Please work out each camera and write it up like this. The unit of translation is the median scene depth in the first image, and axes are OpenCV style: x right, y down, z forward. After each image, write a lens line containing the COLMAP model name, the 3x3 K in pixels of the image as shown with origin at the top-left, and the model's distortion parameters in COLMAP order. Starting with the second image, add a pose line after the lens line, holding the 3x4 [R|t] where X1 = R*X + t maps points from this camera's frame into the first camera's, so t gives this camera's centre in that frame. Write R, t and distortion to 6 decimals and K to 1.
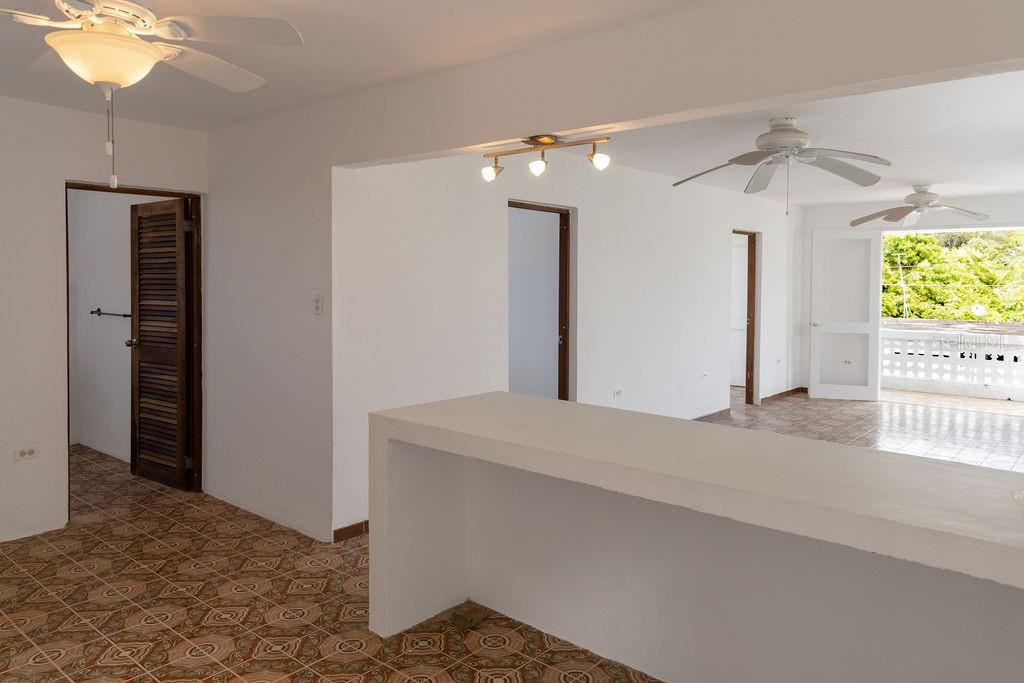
lens RADIAL K [[720.4, 0, 512.0], [0, 720.4, 341.5], [0, 0, 1]] dist [-0.004930, -0.002686]
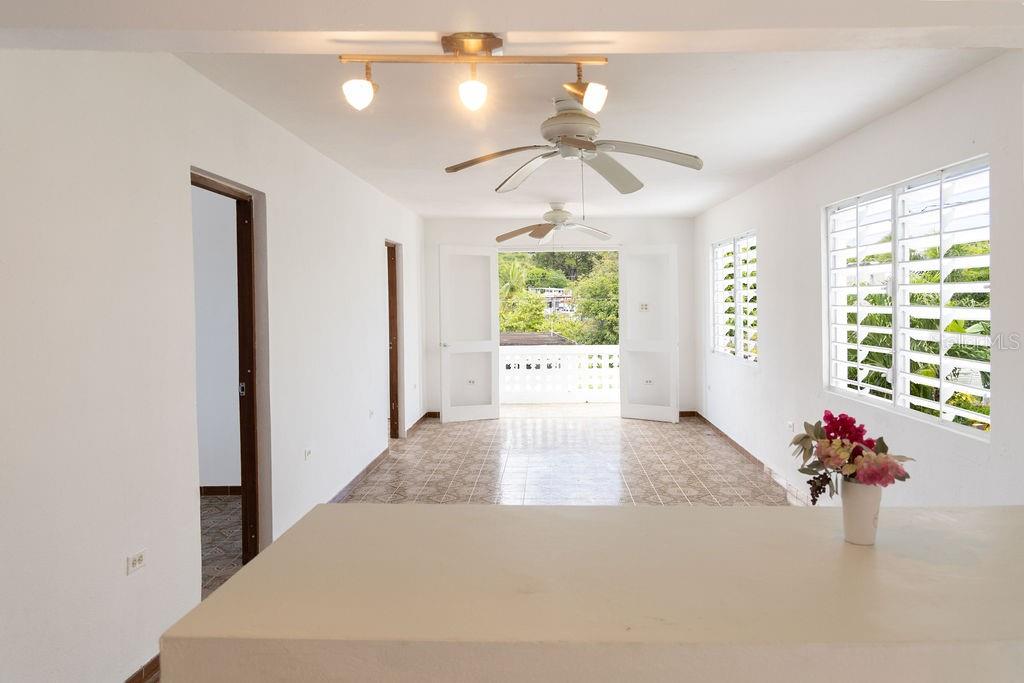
lens RADIAL K [[726.2, 0, 513.5], [0, 726.2, 364.9], [0, 0, 1]] dist [0.000078, 0.000157]
pose [[0.769313, -0.064274, 0.635631, -0.122807], [0.062370, 0.997730, 0.025402, -0.016824], [-0.635820, 0.020102, 0.771575, 0.215058]]
